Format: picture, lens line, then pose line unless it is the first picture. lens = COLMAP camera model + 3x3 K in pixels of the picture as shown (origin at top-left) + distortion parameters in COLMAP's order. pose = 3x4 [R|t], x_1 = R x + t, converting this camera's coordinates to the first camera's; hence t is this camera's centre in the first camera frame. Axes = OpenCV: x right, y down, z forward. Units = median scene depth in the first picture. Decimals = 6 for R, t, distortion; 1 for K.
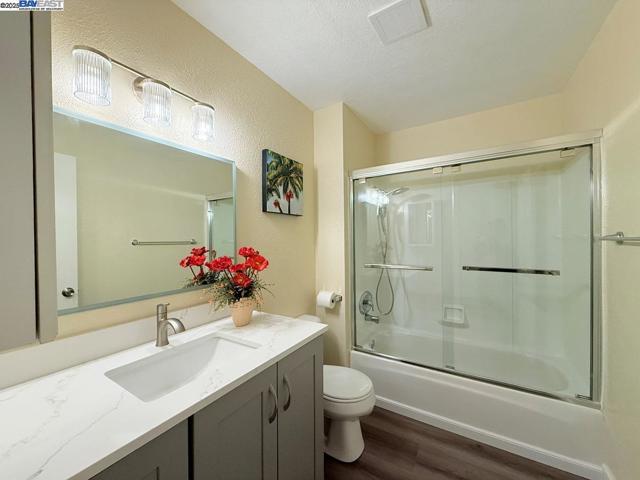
lens RADIAL K [[255.0, 0, 319.0], [0, 255.0, 240.6], [0, 0, 1]] dist [0.000695, 0.000020]
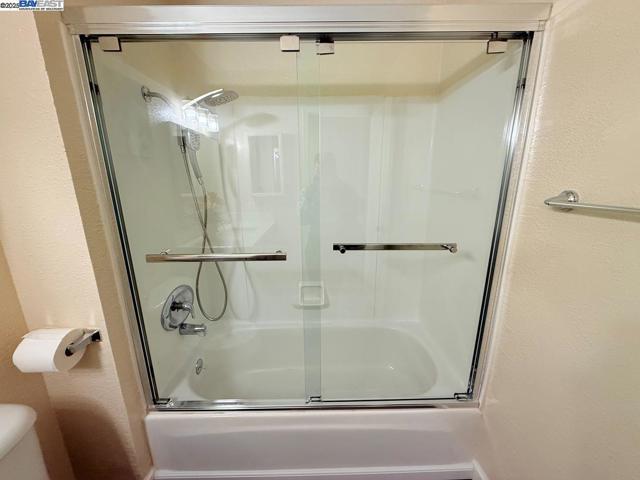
lens RADIAL K [[255.0, 0, 319.0], [0, 255.0, 240.6], [0, 0, 1]] dist [0.000695, 0.000020]
pose [[0.843739, -0.121591, 0.522800, 0.238261], [0.000994, 0.974356, 0.225008, -0.038647], [-0.536753, -0.189328, 0.822223, 0.554590]]
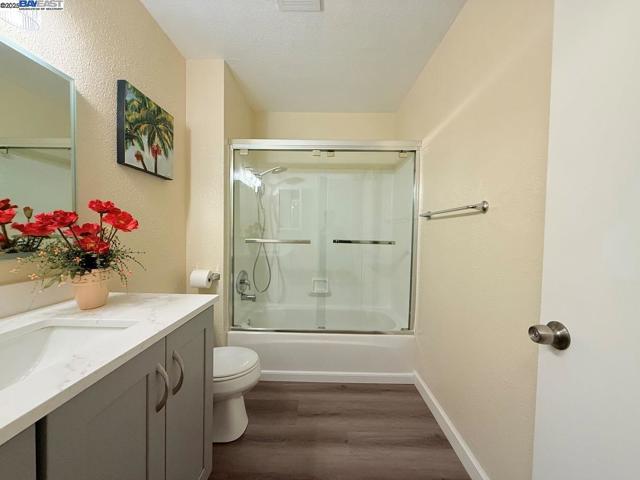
lens RADIAL K [[254.2, 0, 320.0], [0, 254.2, 240.0], [0, 0, 1]] dist [-0.000547, -0.000061]
pose [[0.855168, 0.008364, 0.518283, -0.092131], [-0.022971, 0.999499, 0.021772, 0.079849], [-0.517842, -0.030524, 0.854932, 0.039517]]
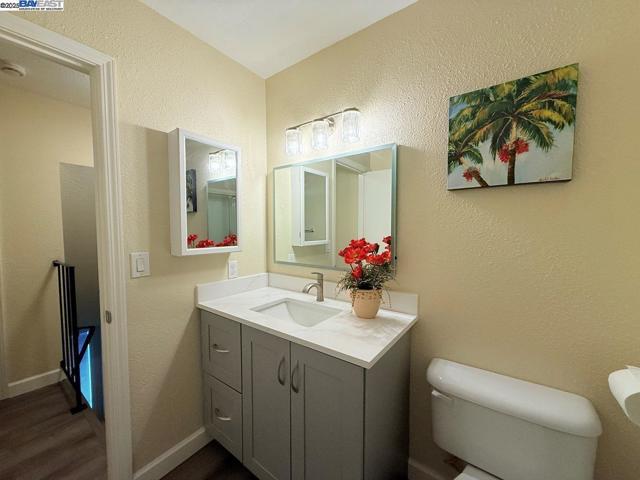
lens RADIAL K [[255.0, 0, 319.0], [0, 255.0, 240.6], [0, 0, 1]] dist [0.000695, 0.000020]
pose [[-0.091103, 0.059204, -0.994080, 0.498444], [-0.005929, 0.998181, 0.059992, -0.015436], [0.995824, 0.011360, -0.090586, 0.675349]]
